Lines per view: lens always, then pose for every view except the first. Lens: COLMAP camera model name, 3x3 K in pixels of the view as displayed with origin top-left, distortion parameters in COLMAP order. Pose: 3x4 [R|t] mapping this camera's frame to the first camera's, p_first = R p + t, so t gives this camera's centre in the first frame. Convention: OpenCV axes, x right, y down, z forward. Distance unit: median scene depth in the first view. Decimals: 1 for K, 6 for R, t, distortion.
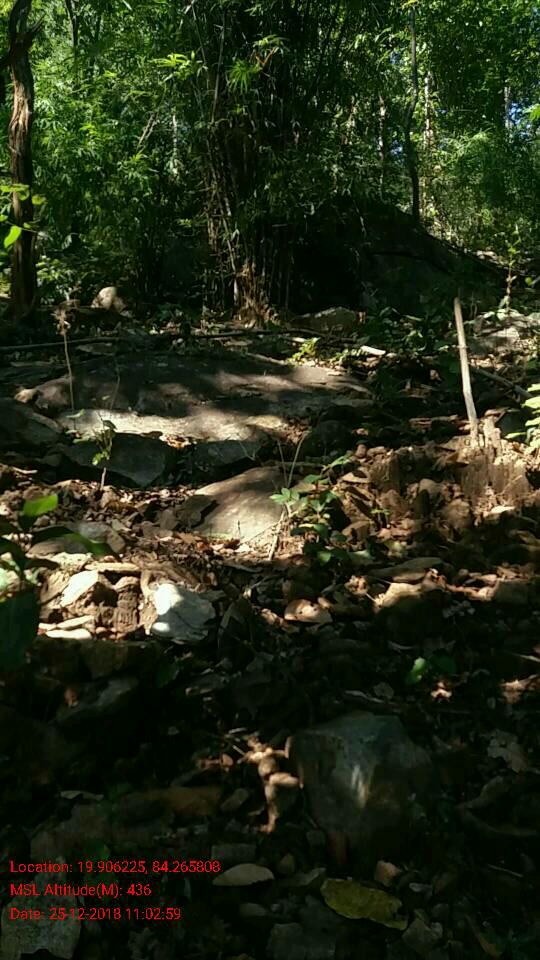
lens RADIAL K [[809.6, 0, 270.0], [0, 809.6, 480.0], [0, 0, 1]] dist [0.190221, -0.359505]
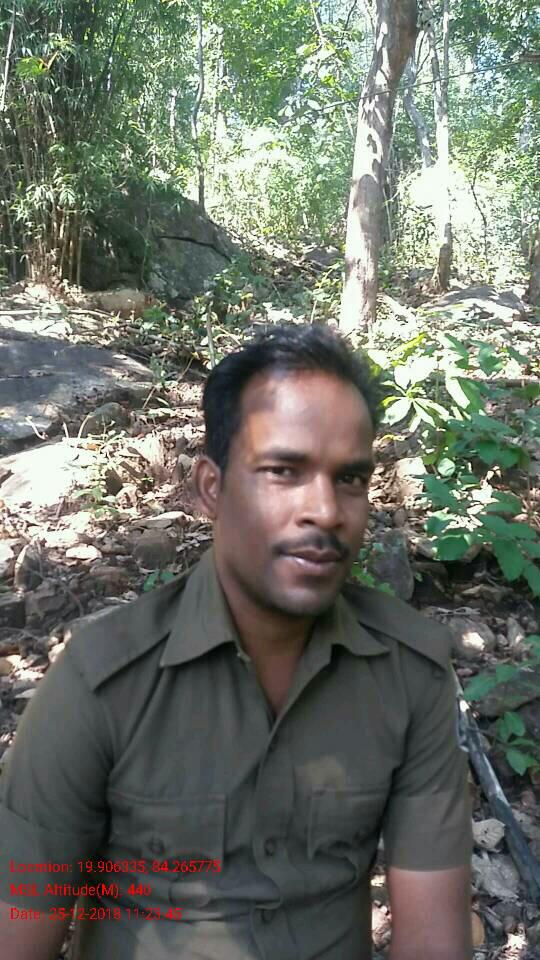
lens RADIAL K [[809.6, 0, 270.0], [0, 809.6, 480.0], [0, 0, 1]] dist [0.190221, -0.359505]
pose [[0.970388, -0.002364, 0.241541, 0.013079], [-0.007704, 0.999141, 0.040729, -0.014485], [-0.241429, -0.041384, 0.969536, -0.316273]]
